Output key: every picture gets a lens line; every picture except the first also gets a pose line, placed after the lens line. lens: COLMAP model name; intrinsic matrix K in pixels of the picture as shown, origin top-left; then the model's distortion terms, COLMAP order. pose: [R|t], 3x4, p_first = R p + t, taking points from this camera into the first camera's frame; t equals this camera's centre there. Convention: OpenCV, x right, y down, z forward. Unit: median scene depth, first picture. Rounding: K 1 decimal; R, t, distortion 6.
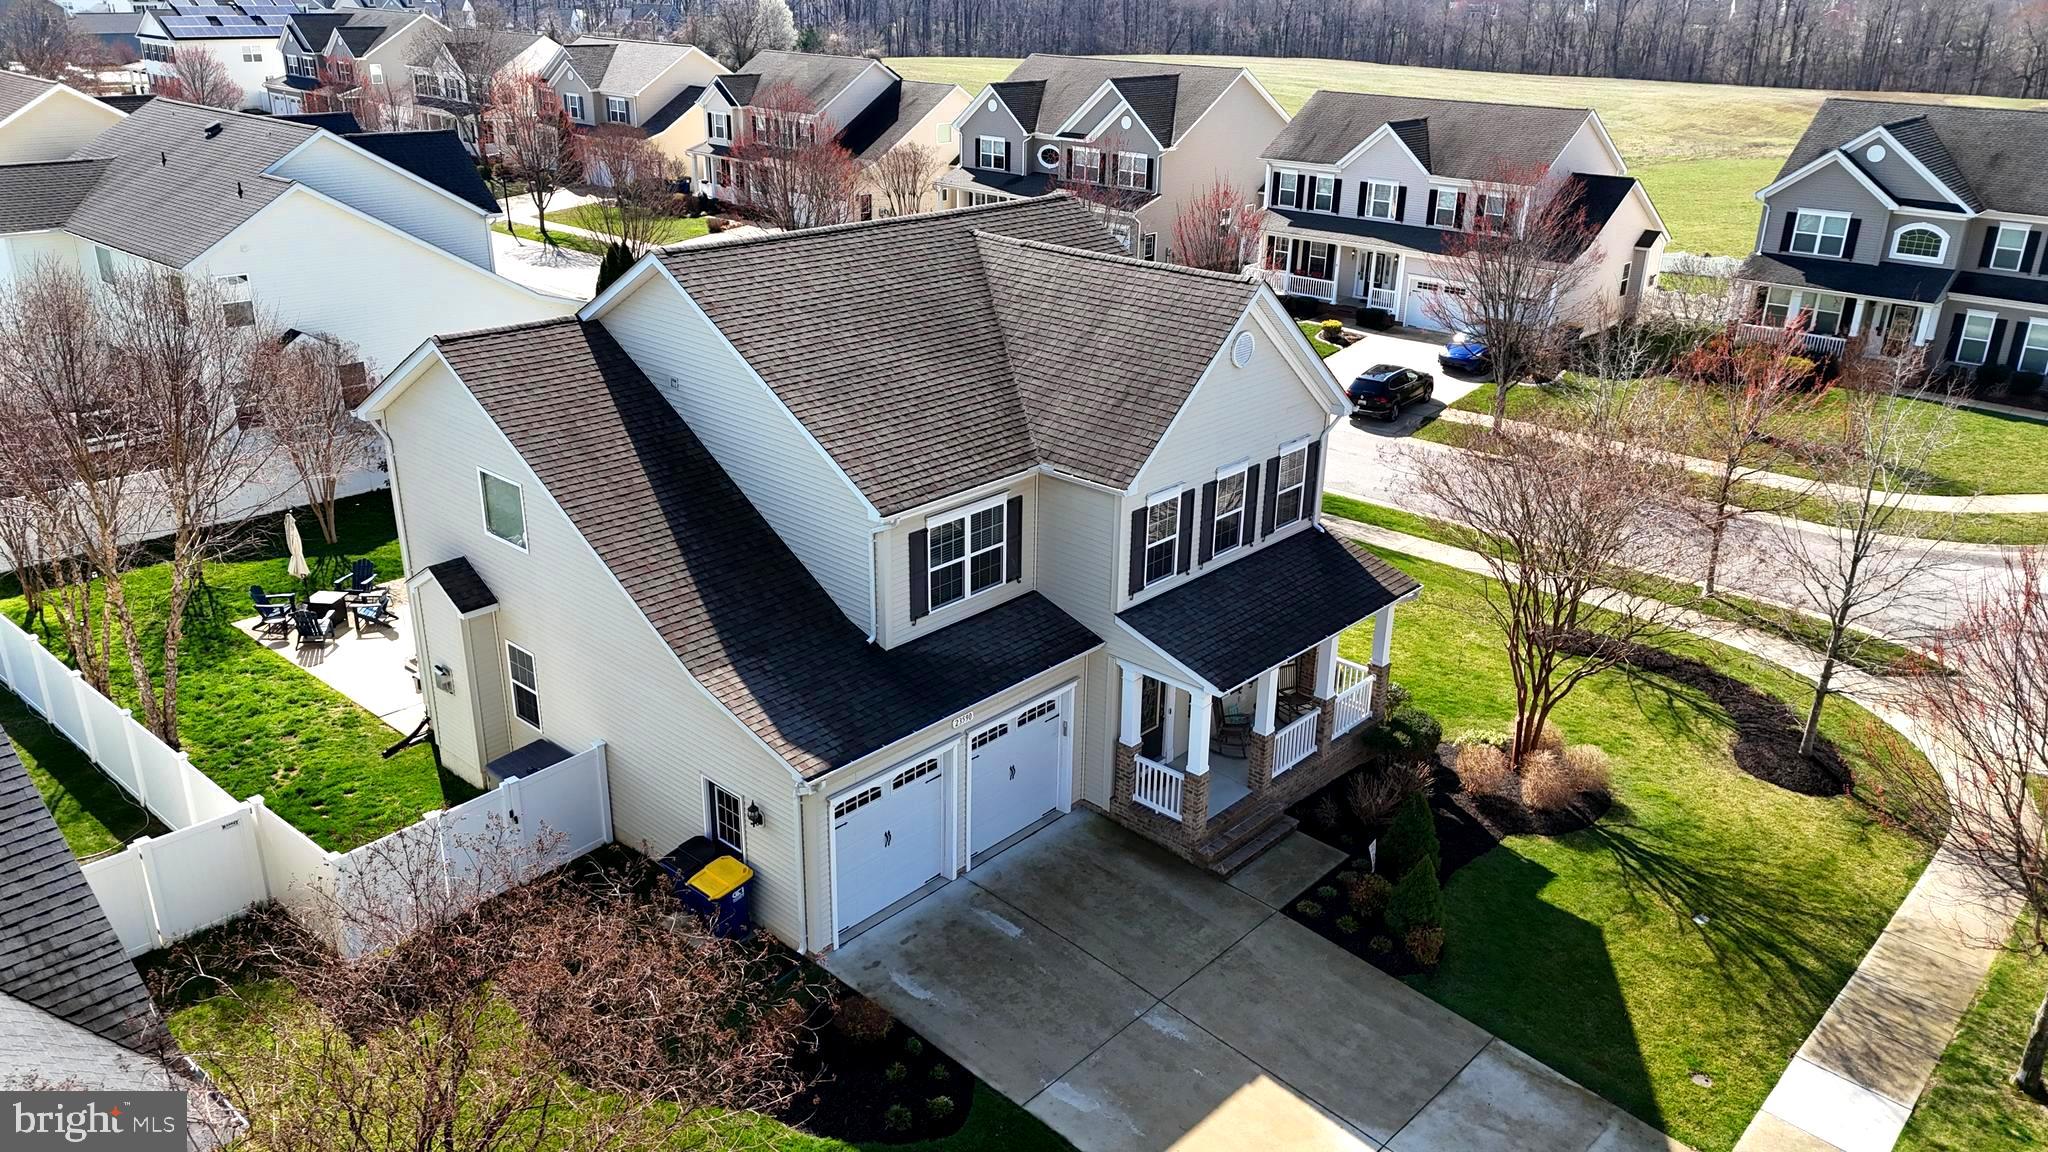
lens RADIAL K [[1504.7, 0, 1018.4], [0, 1504.7, 579.3], [0, 0, 1]] dist [0.073840, -0.062755]
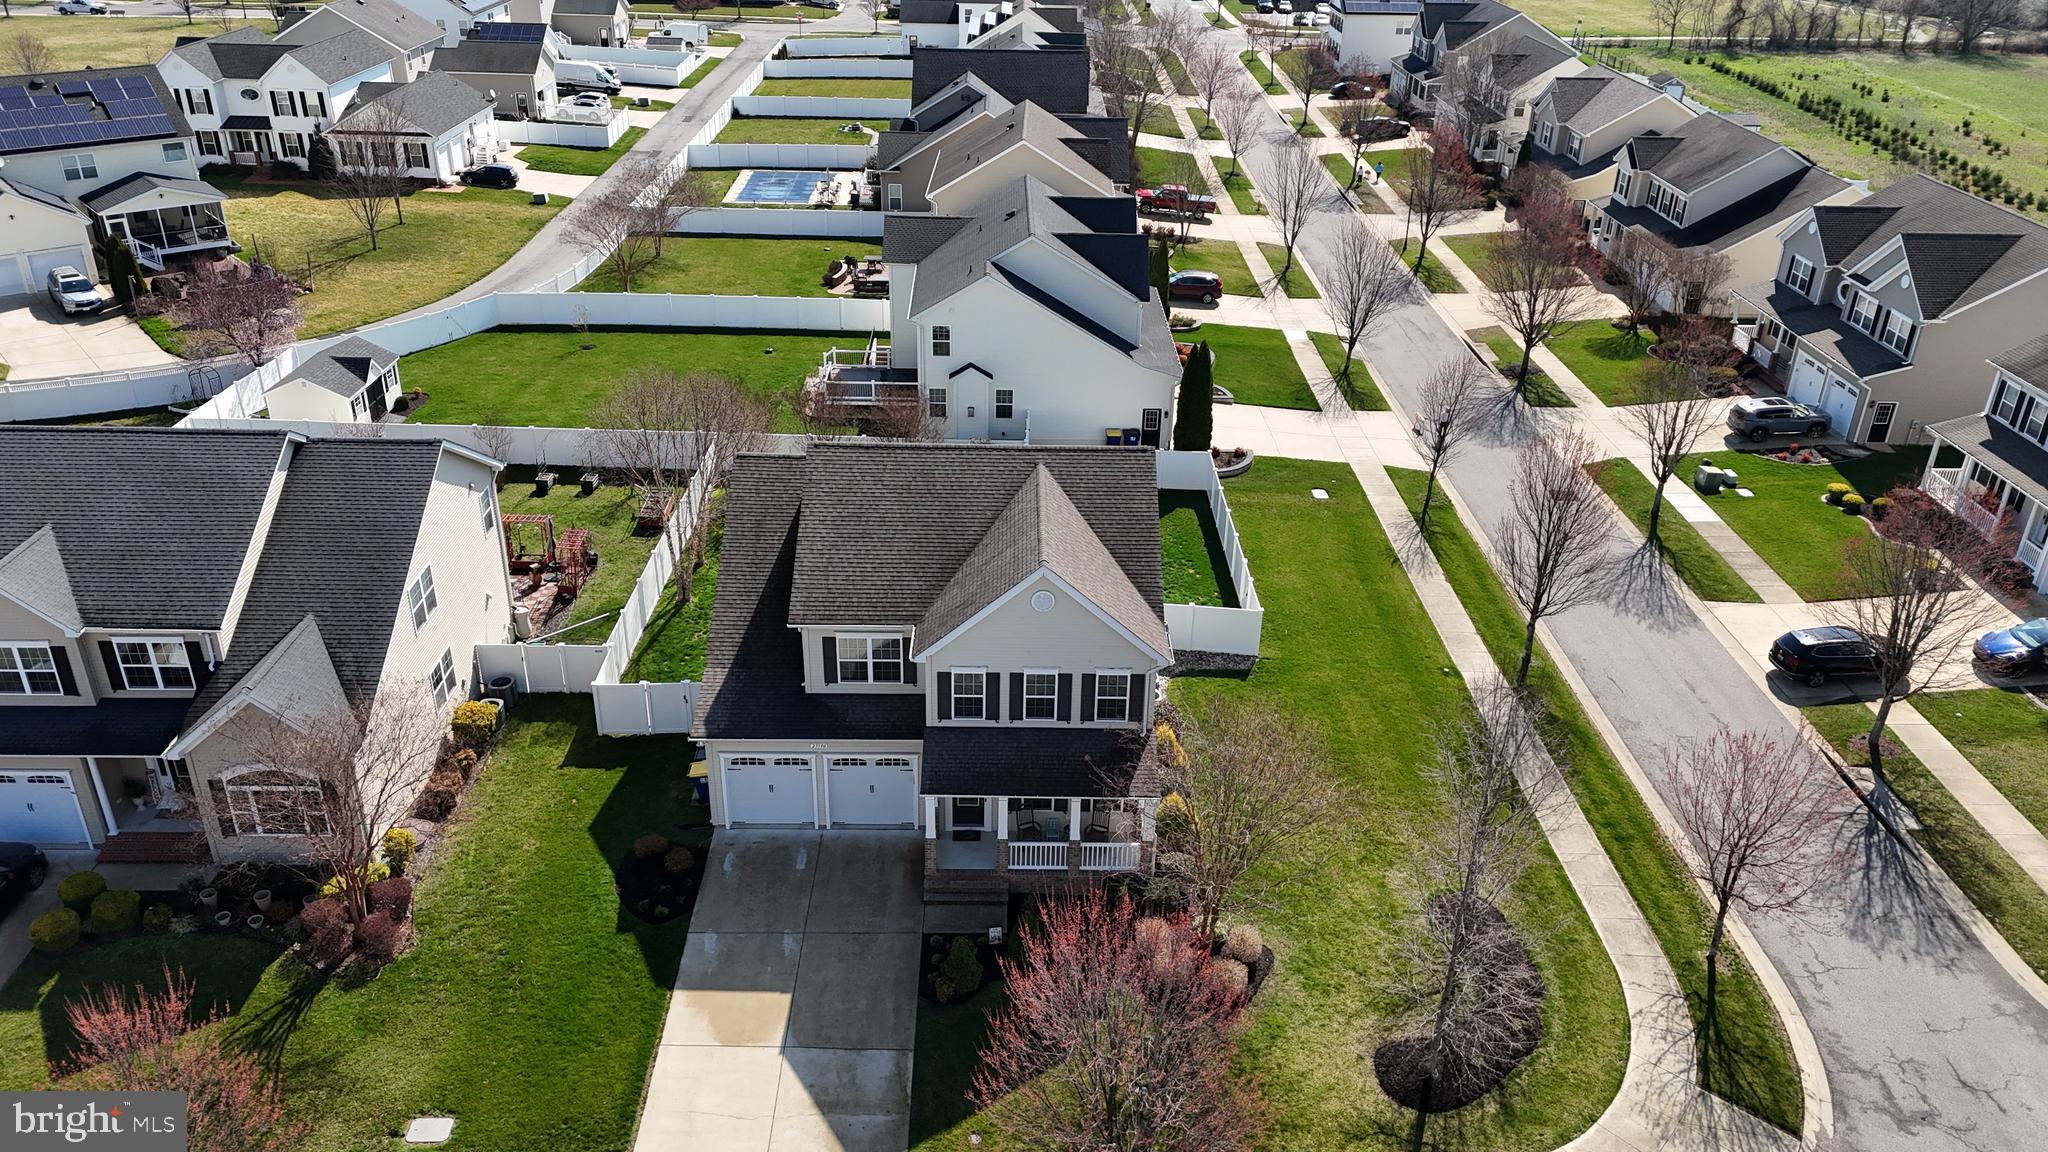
lens RADIAL K [[1504.7, 0, 1021.7], [0, 1504.7, 575.0], [0, 0, 1]] dist [0.073840, -0.062755]
pose [[0.675960, 0.332278, -0.657776, 1.026633], [-0.281587, 0.941309, 0.186134, -0.413244], [0.681019, 0.059402, 0.729853, -0.123577]]
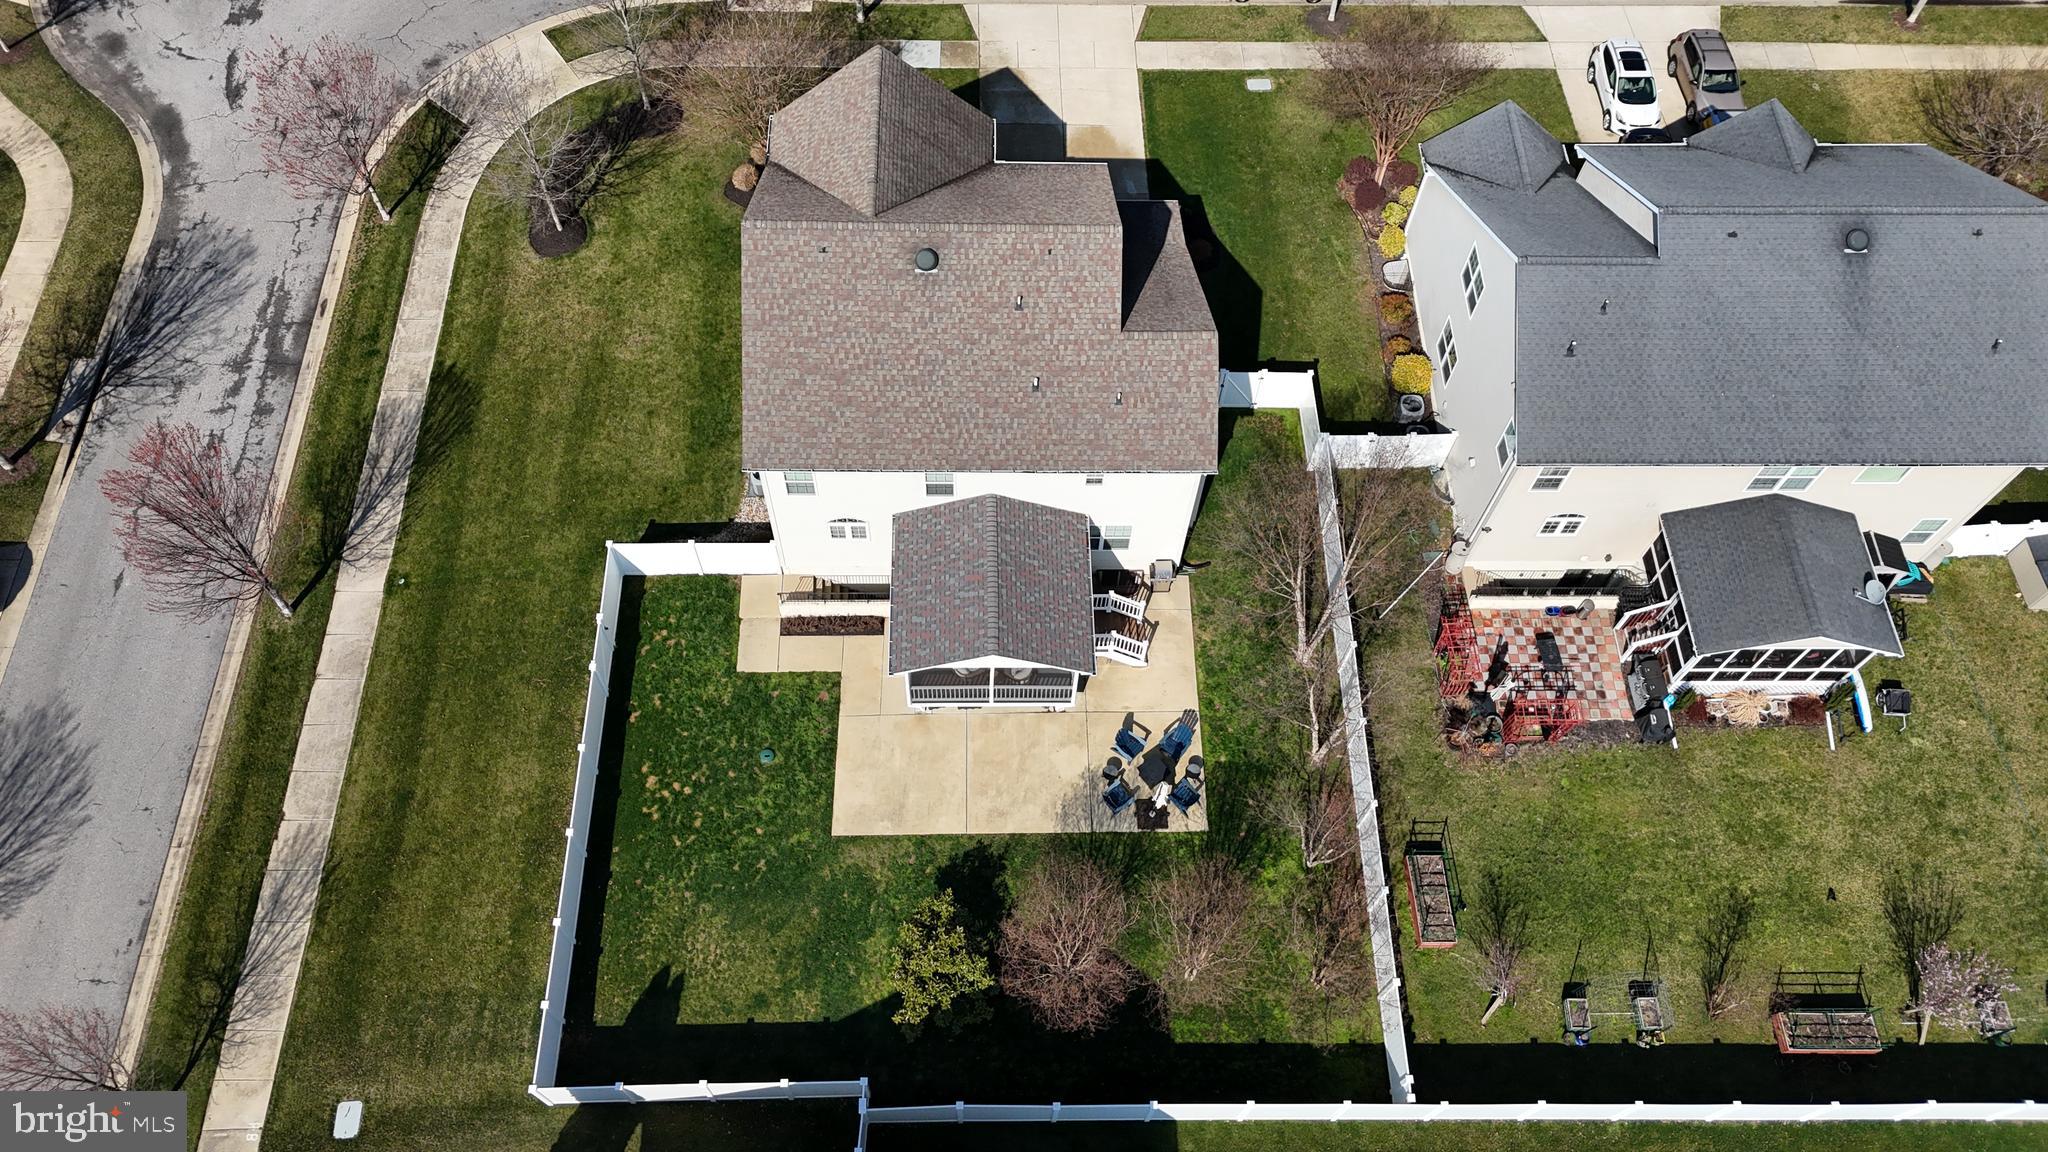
lens RADIAL K [[1504.7, 0, 1024.2], [0, 1504.7, 564.6], [0, 0, 1]] dist [0.073840, -0.062755]
pose [[-0.682641, -0.651574, 0.330836, -0.844642], [0.236349, 0.231535, 0.943680, -1.515891], [-0.691477, 0.722387, -0.004057, 1.177447]]
